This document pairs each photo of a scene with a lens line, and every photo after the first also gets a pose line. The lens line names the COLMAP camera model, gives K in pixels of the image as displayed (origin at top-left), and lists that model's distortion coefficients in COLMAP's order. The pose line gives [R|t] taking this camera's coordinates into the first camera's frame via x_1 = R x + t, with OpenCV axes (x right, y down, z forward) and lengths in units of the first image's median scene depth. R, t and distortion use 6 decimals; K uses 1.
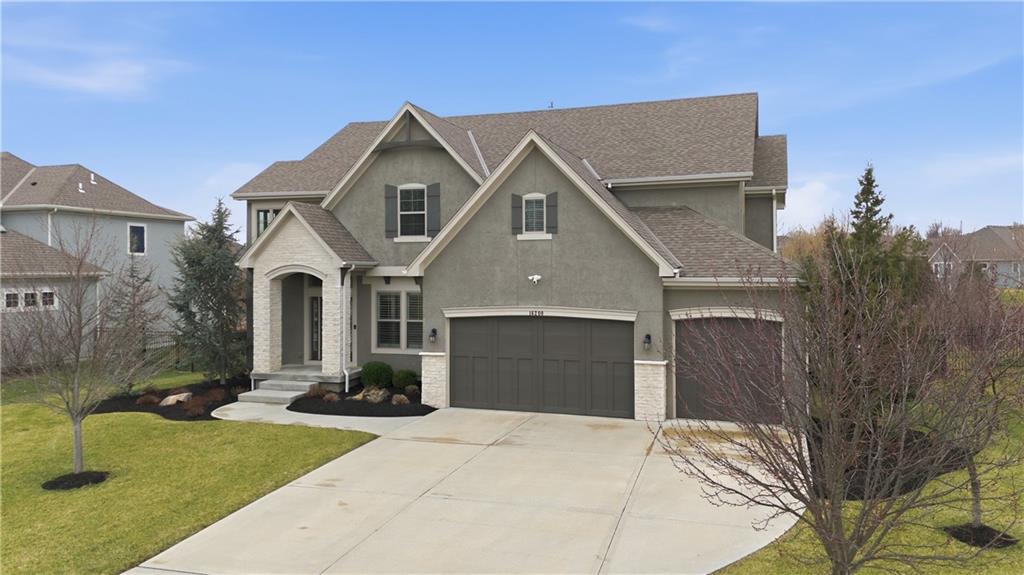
lens RADIAL K [[766.9, 0, 515.8], [0, 766.9, 262.7], [0, 0, 1]] dist [0.058021, -0.004369]
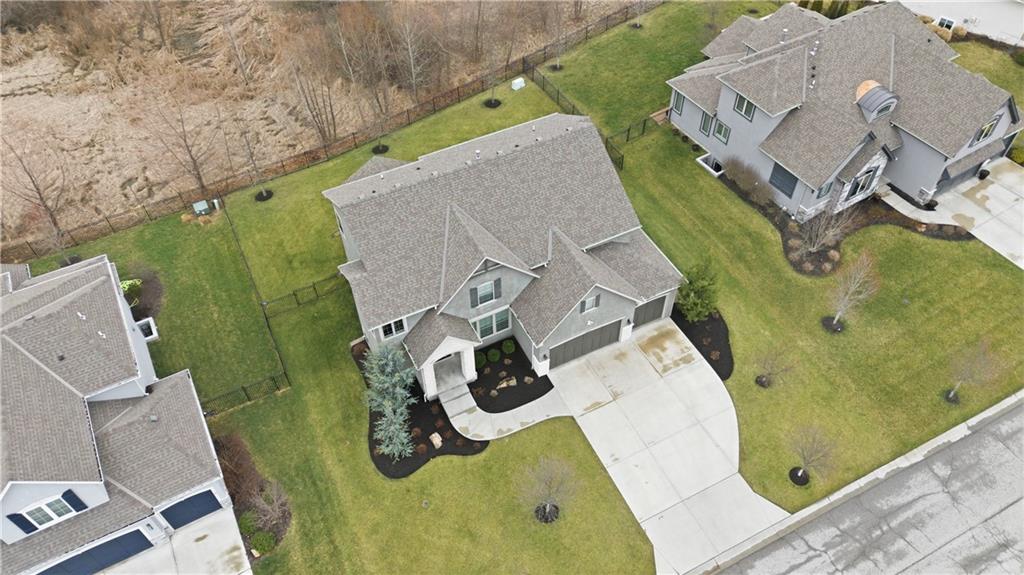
lens RADIAL K [[757.5, 0, 515.4], [0, 757.5, 281.0], [0, 0, 1]] dist [0.074354, -0.068702]
pose [[0.698216, -0.536916, 0.473514, -1.084601], [-0.000415, 0.661132, 0.750269, -1.684407], [-0.715887, -0.524047, 0.461390, 0.189299]]
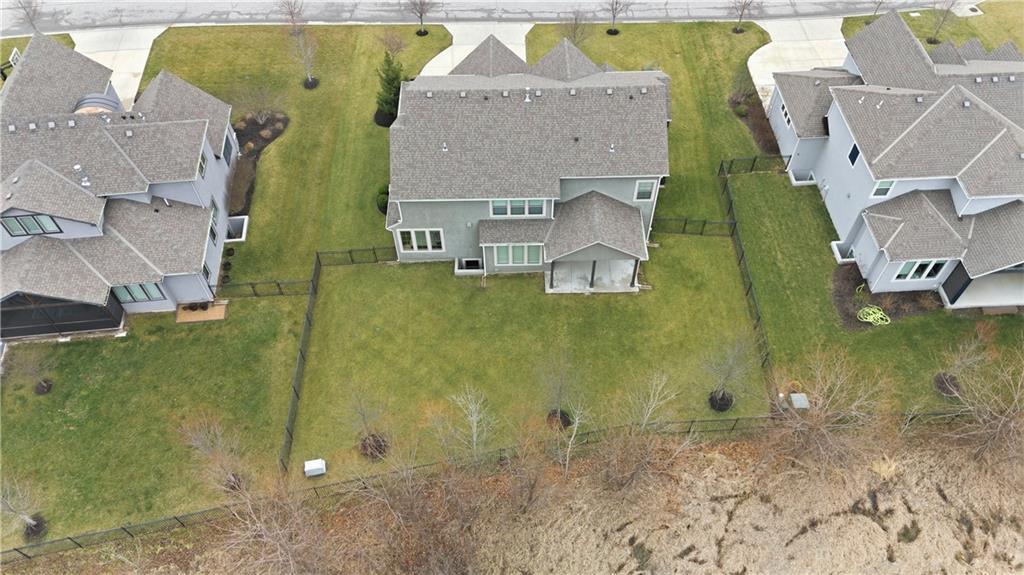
lens RADIAL K [[757.5, 0, 515.4], [0, 757.5, 281.0], [0, 0, 1]] dist [0.074354, -0.068702]
pose [[-0.941469, 0.271999, -0.199130, 0.717652], [0.013693, 0.621084, 0.783624, -1.744039], [0.336821, 0.735031, -0.588456, 3.229435]]
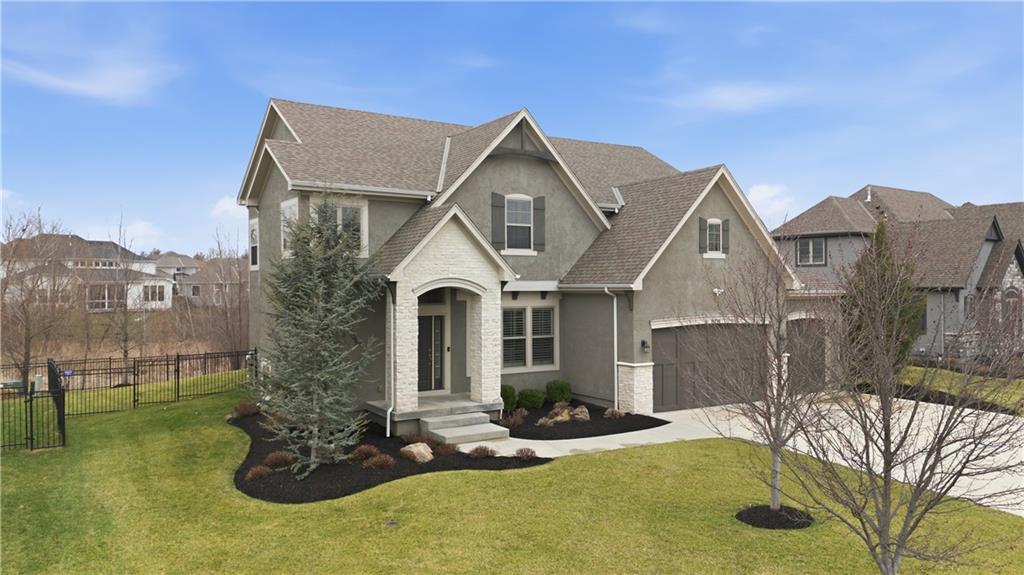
lens RADIAL K [[748.9, 0, 512.0], [0, 748.9, 287.5], [0, 0, 1]] dist [0.076379, -0.000739]
pose [[0.629733, 0.000826, 0.776811, -1.038808], [-0.004565, 0.999986, 0.002637, 0.012611], [-0.776798, -0.005206, 0.629728, 0.504652]]
